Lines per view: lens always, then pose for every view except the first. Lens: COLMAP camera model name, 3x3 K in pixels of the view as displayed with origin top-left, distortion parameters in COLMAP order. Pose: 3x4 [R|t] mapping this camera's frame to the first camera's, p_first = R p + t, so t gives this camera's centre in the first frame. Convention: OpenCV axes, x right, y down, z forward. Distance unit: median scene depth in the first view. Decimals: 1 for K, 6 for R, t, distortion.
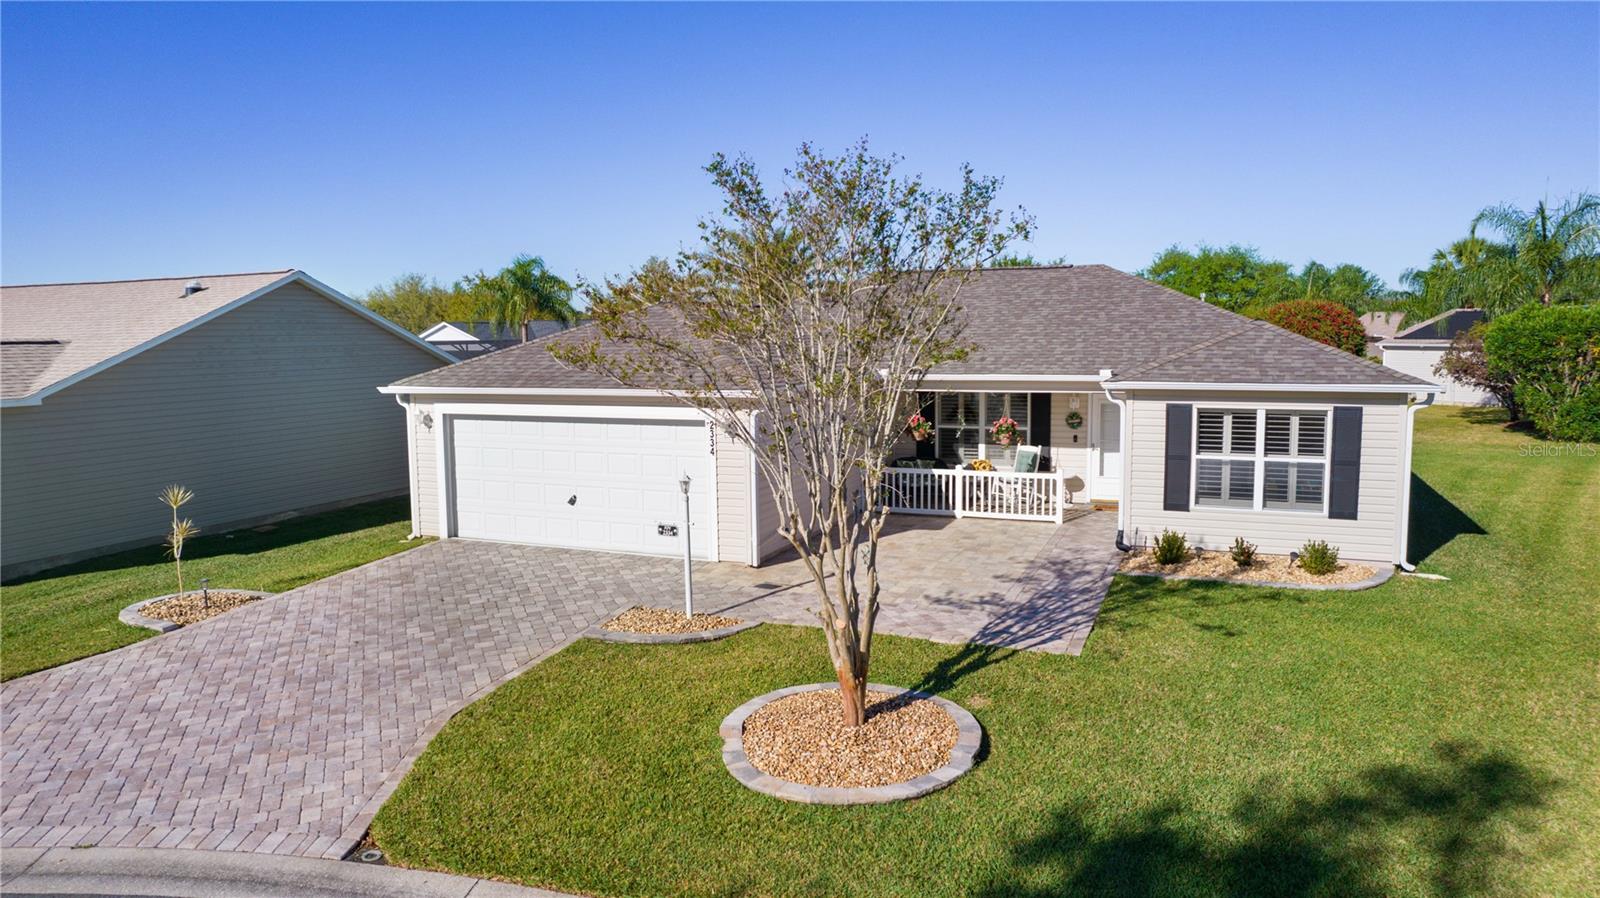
lens RADIAL K [[1024.8, 0, 805.4], [0, 1024.8, 452.1], [0, 0, 1]] dist [-0.056785, 0.033993]
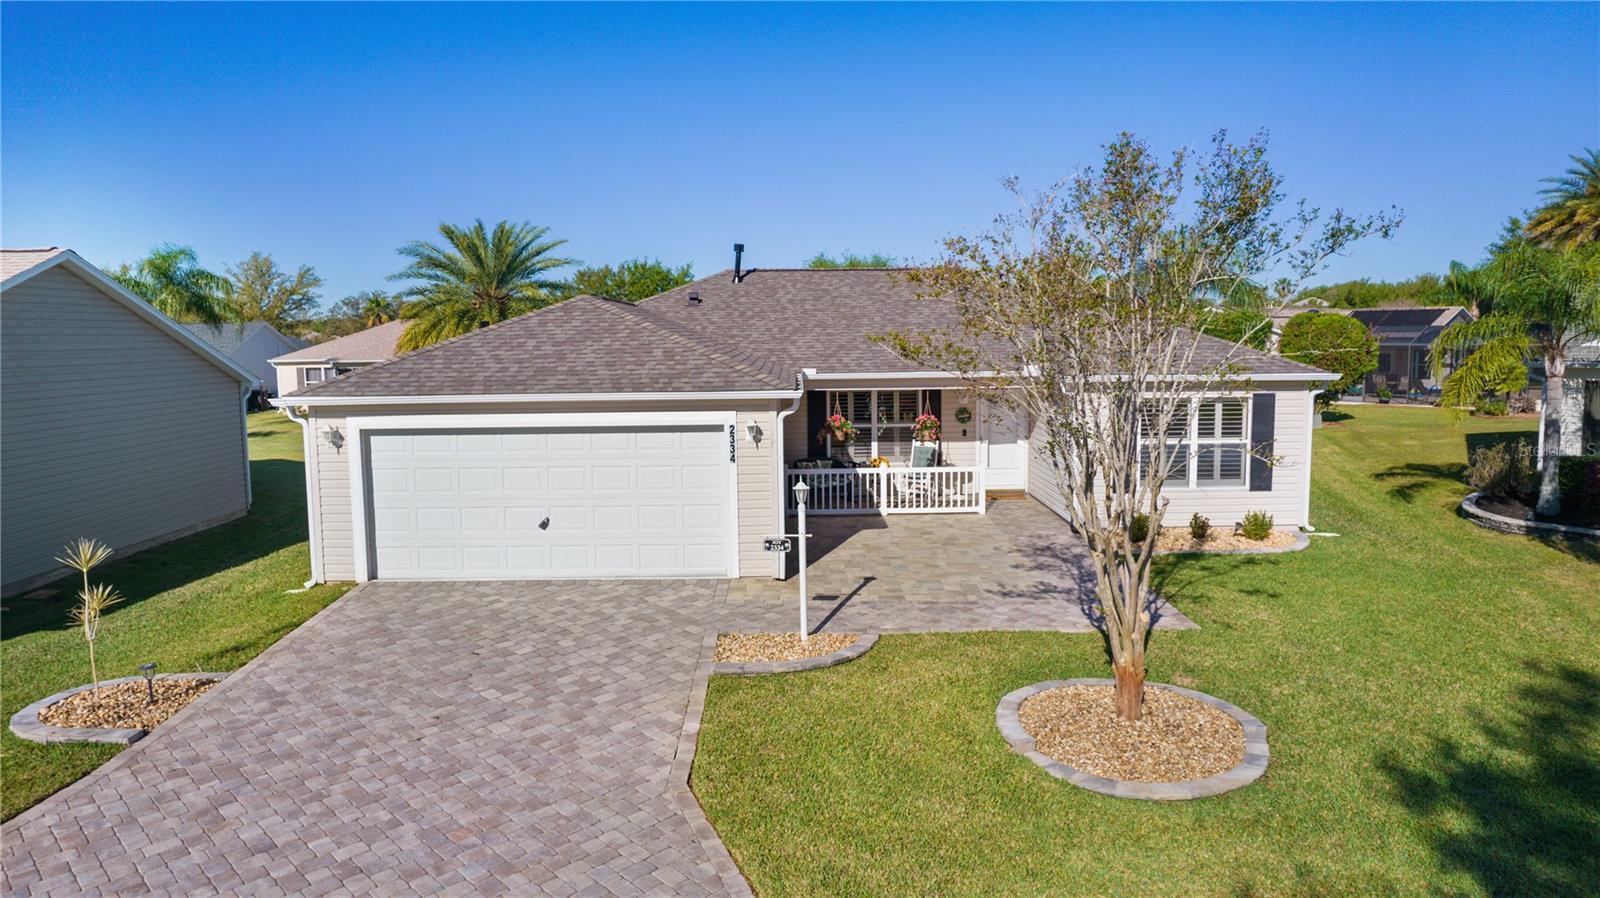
lens RADIAL K [[1024.8, 0, 799.6], [0, 1024.8, 443.9], [0, 0, 1]] dist [-0.056785, 0.033993]
pose [[0.921796, -0.041642, 0.385433, -0.405763], [0.046823, 0.998895, -0.004060, -0.007371], [-0.384838, 0.021790, 0.922727, 0.134421]]
